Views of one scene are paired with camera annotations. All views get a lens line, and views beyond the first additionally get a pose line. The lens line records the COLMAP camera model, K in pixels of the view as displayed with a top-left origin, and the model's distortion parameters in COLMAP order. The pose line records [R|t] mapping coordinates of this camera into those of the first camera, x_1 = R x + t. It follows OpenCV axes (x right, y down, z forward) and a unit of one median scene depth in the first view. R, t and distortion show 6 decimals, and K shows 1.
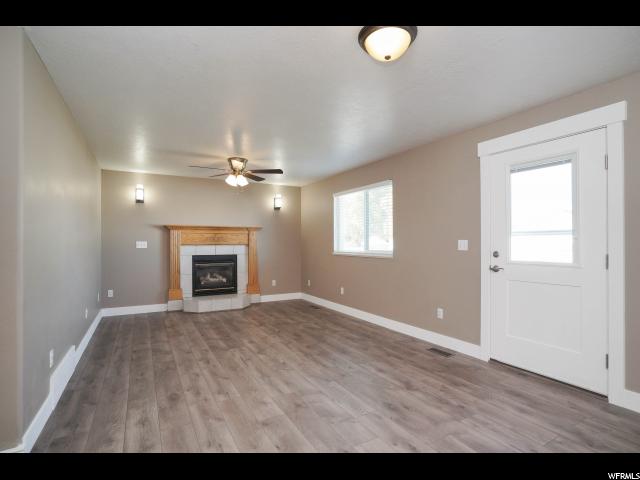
lens RADIAL K [[318.4, 0, 317.2], [0, 318.4, 241.1], [0, 0, 1]] dist [-0.049210, 0.024430]
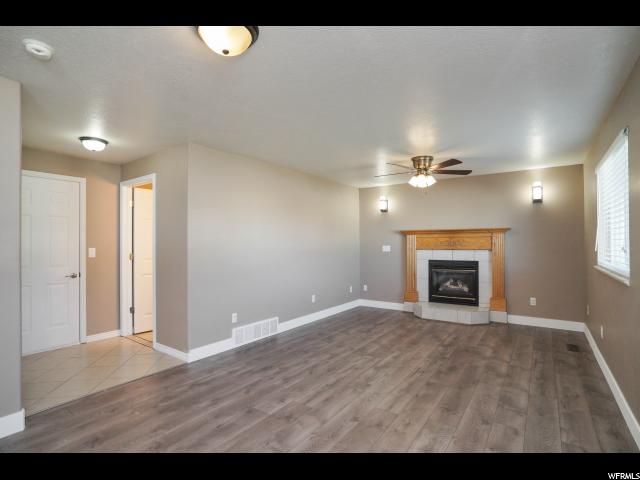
lens RADIAL K [[318.4, 0, 317.2], [0, 318.4, 241.1], [0, 0, 1]] dist [-0.049210, 0.024430]
pose [[0.423105, -0.006593, -0.906057, 0.425373], [0.009076, 0.999954, -0.003038, -0.016357], [0.906035, -0.006938, 0.423145, 0.317411]]
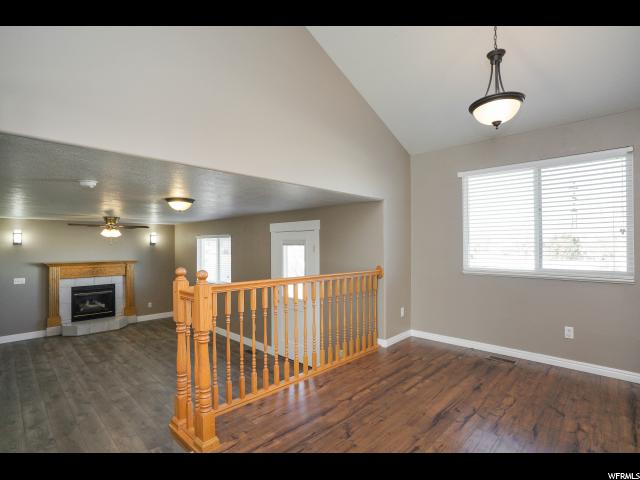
lens RADIAL K [[318.4, 0, 317.2], [0, 318.4, 241.1], [0, 0, 1]] dist [-0.049210, 0.024430]
pose [[0.958738, 0.000668, 0.284289, 0.184428], [0.001407, 0.999974, -0.007093, -0.139730], [-0.284286, 0.007200, 0.958712, -0.451982]]
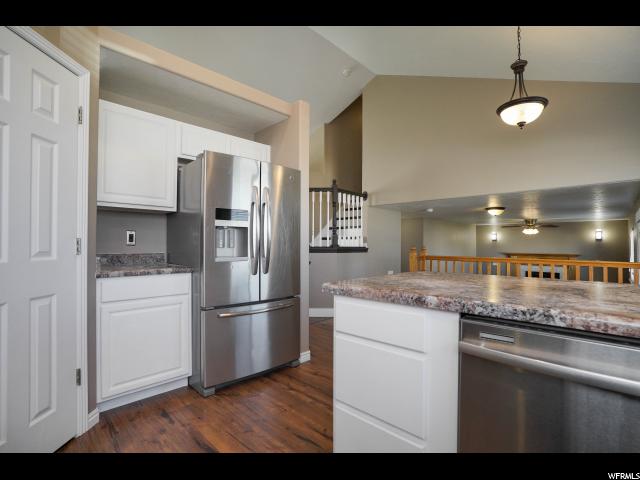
lens RADIAL K [[303.0, 0, 320.0], [0, 303.0, 240.0], [0, 0, 1]] dist [-0.027792, 0.000155]
pose [[0.268362, -0.009964, -0.963267, 0.968495], [-0.002195, 0.999938, -0.010955, -0.117410], [0.963316, 0.005054, 0.268323, -0.526525]]
